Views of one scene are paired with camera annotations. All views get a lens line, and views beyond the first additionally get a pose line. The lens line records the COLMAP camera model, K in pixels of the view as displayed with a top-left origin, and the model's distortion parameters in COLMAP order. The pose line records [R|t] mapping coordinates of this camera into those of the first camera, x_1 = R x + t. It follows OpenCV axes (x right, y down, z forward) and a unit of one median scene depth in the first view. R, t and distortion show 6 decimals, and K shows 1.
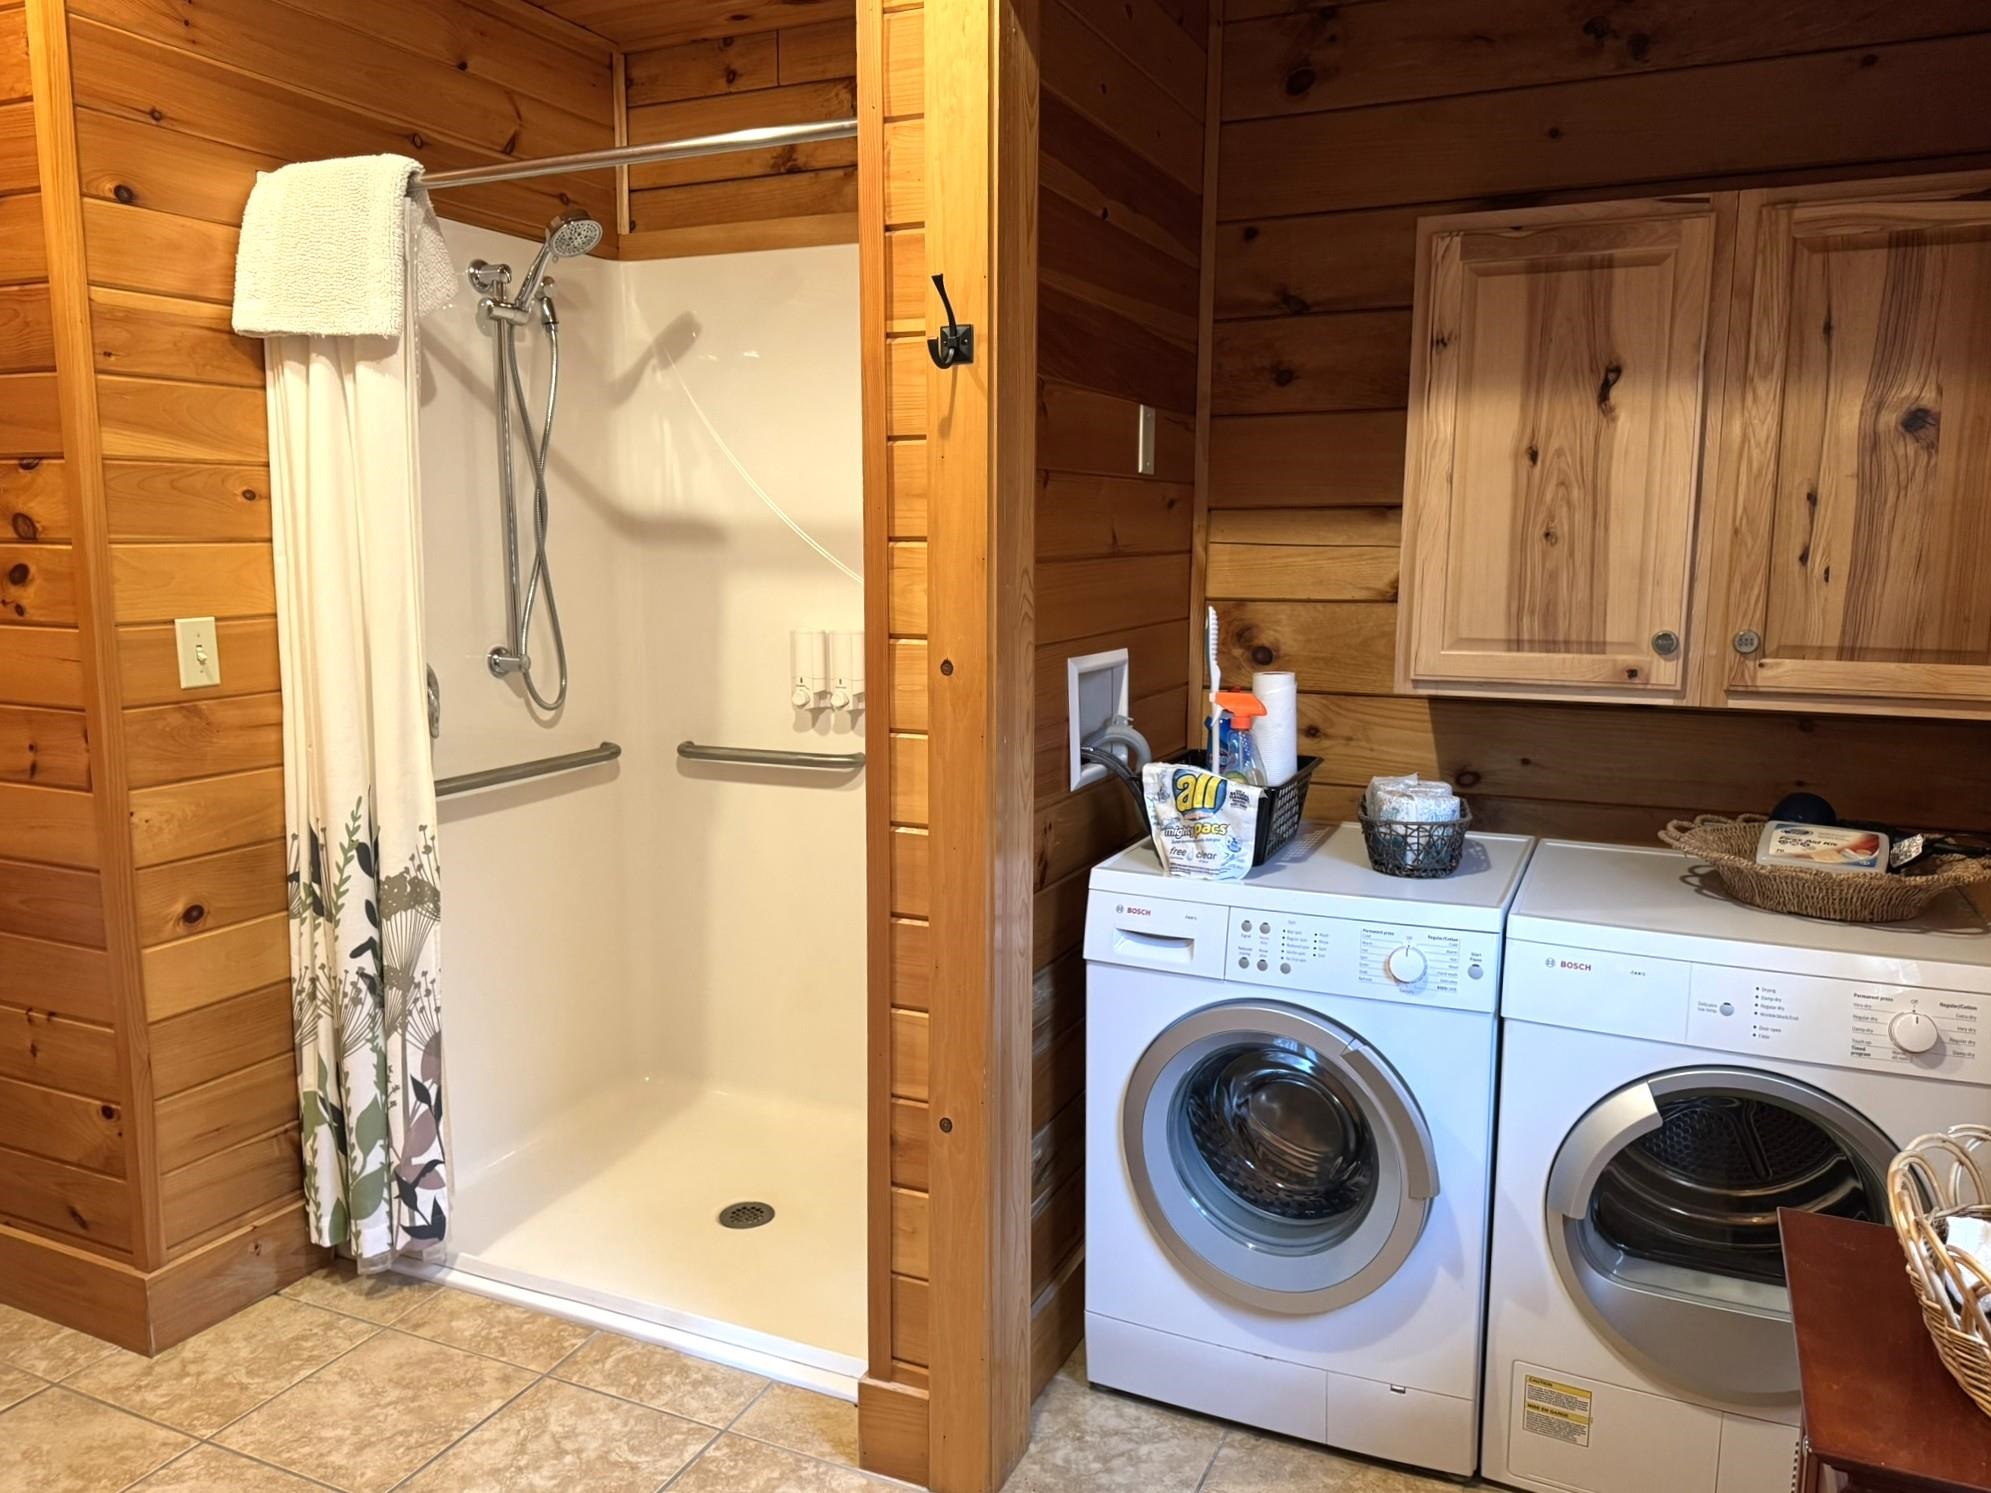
lens RADIAL K [[1472.2, 0, 982.3], [0, 1472.2, 744.0], [0, 0, 1]] dist [0.092796, -0.134675]
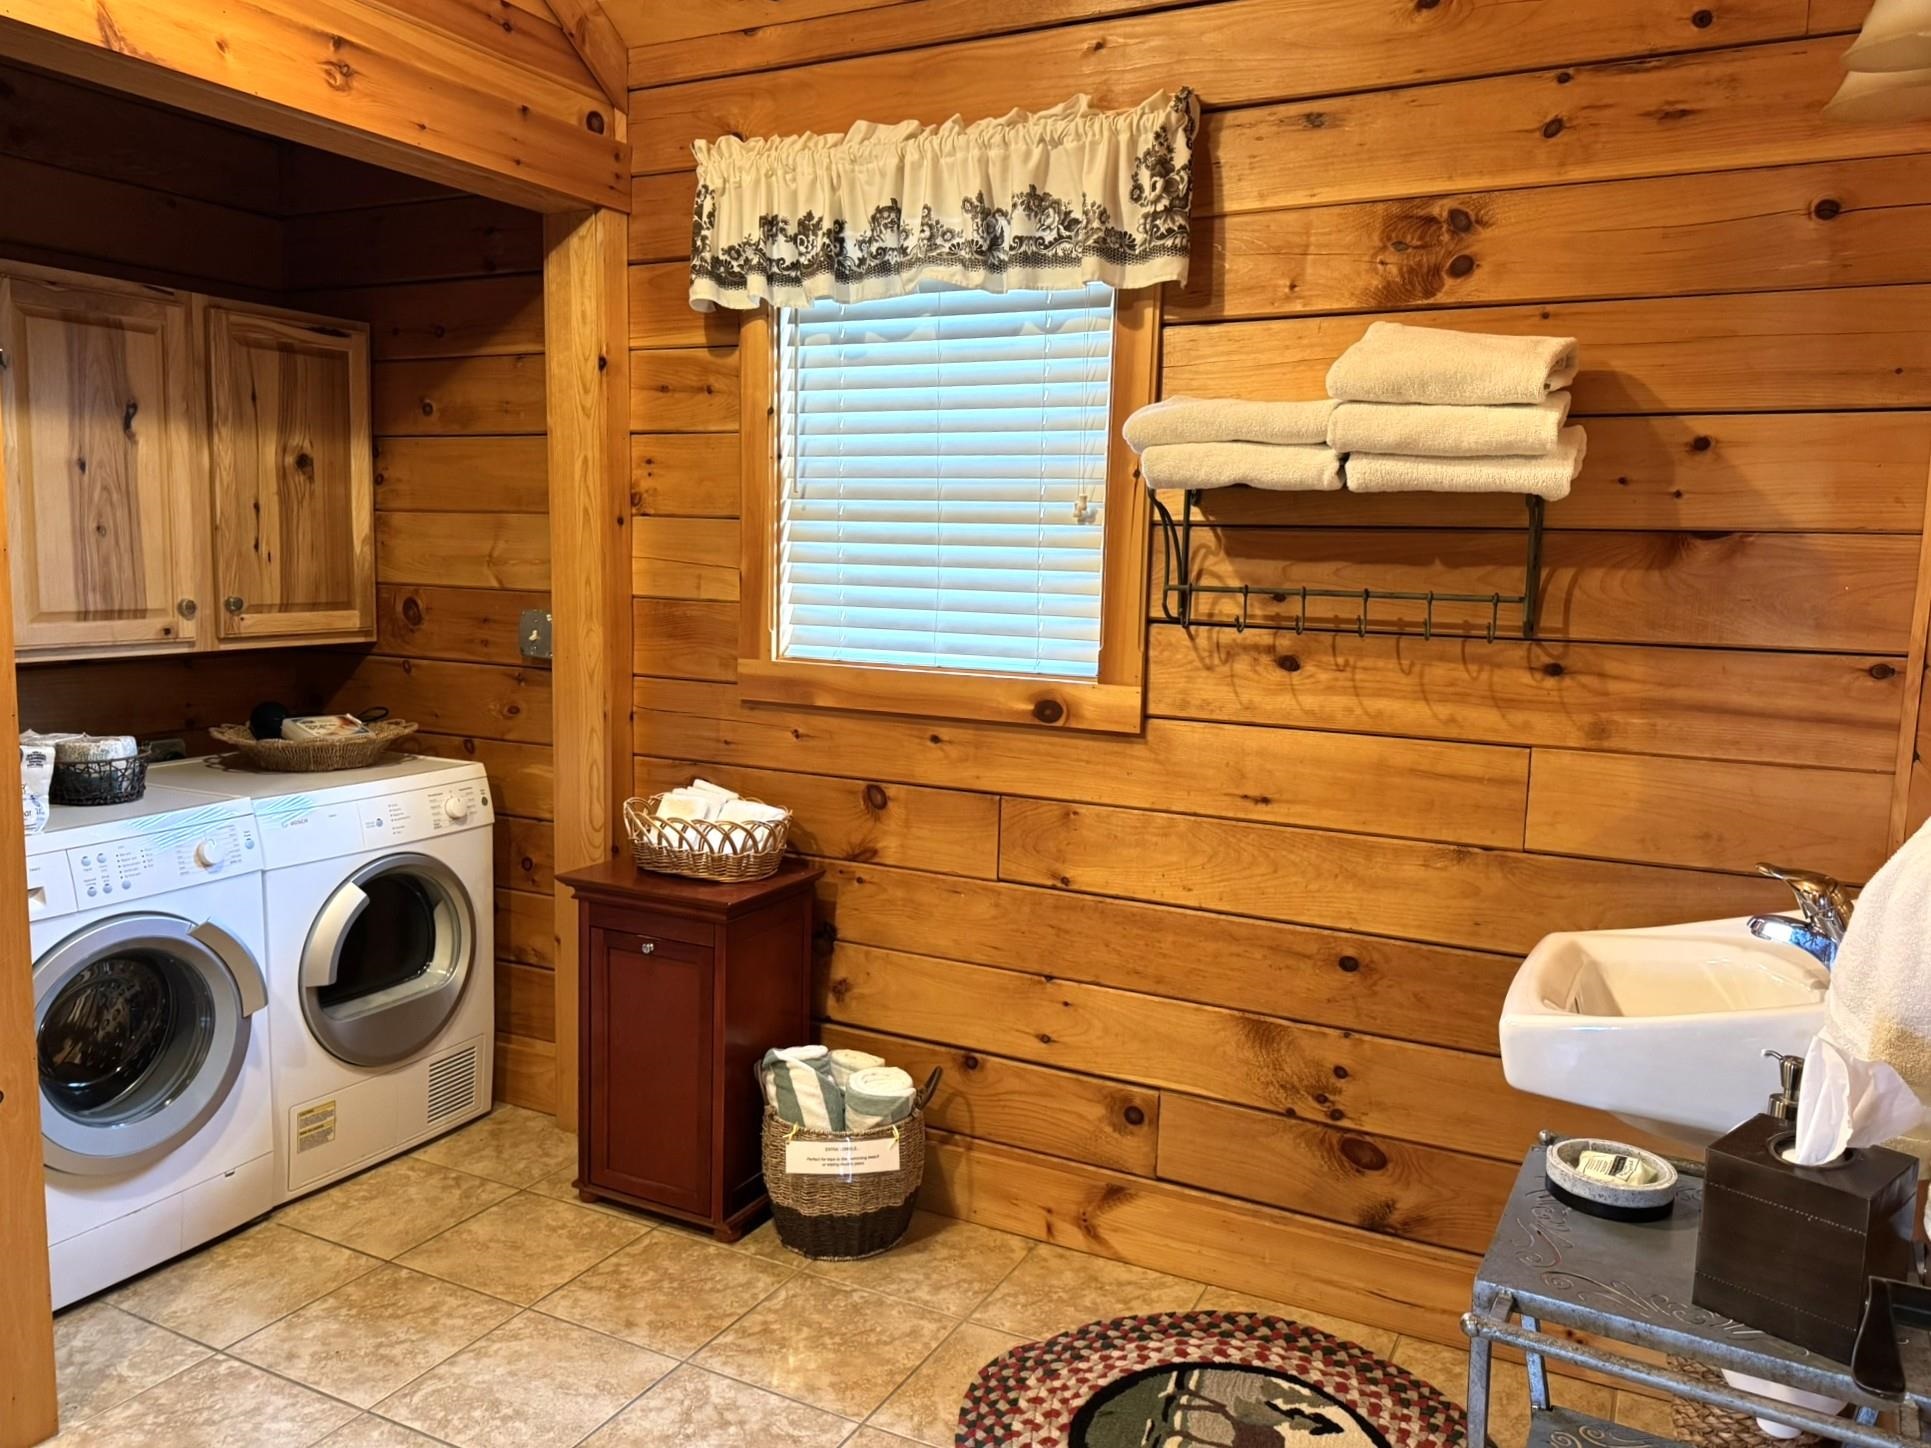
lens RADIAL K [[1447.0, 0, 969.8], [0, 1447.0, 720.8], [0, 0, 1]] dist [0.056595, -0.058181]
pose [[0.037467, -0.125073, 0.991440, -0.860743], [0.120072, 0.985512, 0.119787, -0.038705], [-0.992058, 0.114556, 0.051942, 0.213590]]
